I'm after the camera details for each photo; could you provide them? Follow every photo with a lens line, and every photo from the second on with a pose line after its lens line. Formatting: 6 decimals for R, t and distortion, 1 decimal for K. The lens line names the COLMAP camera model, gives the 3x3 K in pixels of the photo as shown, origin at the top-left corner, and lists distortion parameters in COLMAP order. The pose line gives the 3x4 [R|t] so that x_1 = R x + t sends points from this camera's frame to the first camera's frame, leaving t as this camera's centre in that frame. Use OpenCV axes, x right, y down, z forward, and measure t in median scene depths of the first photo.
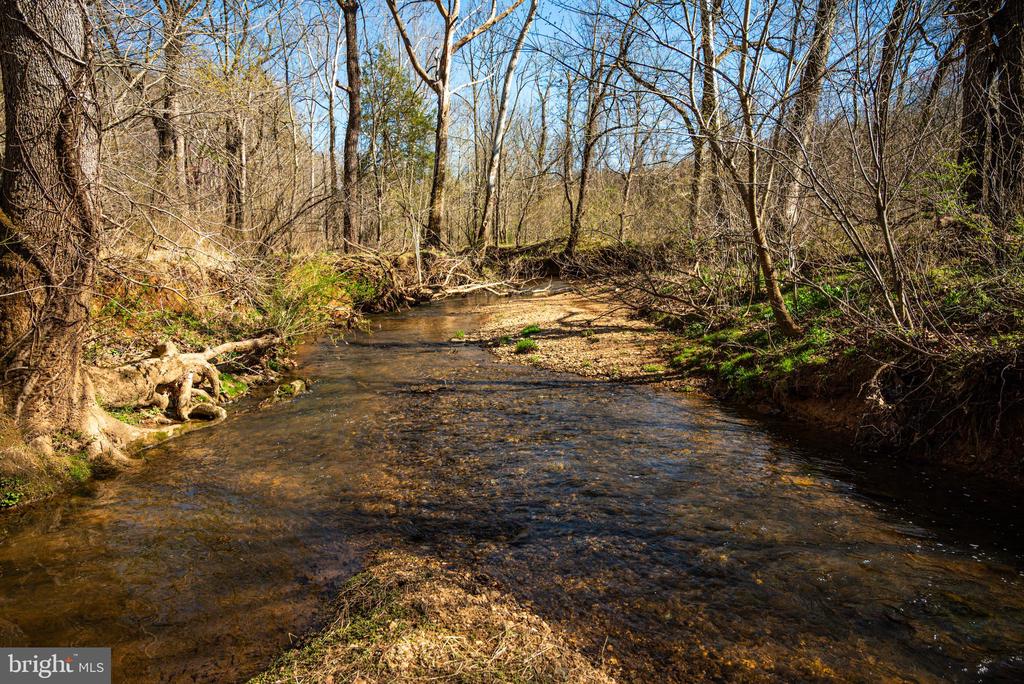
lens RADIAL K [[709.3, 0, 509.3], [0, 709.3, 340.8], [0, 0, 1]] dist [-0.003610, -0.001000]
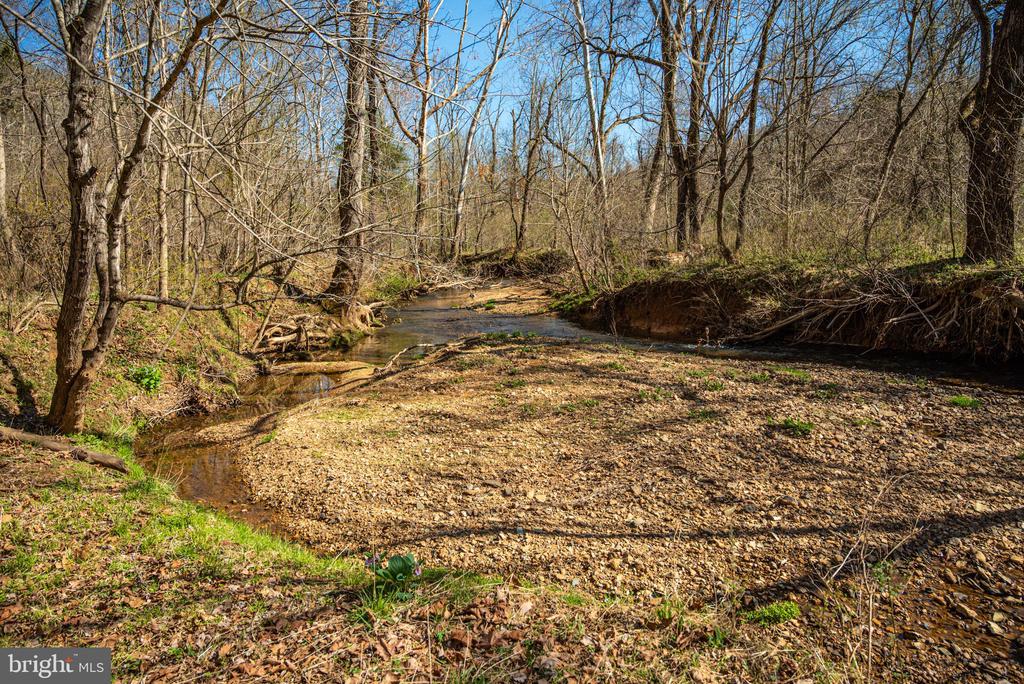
lens RADIAL K [[709.3, 0, 513.4], [0, 709.3, 344.0], [0, 0, 1]] dist [-0.003610, -0.001000]
pose [[0.997314, -0.025622, 0.068619, -0.020350], [0.025512, 0.999671, 0.002467, 0.042273], [-0.068660, -0.000710, 0.997640, -0.422361]]
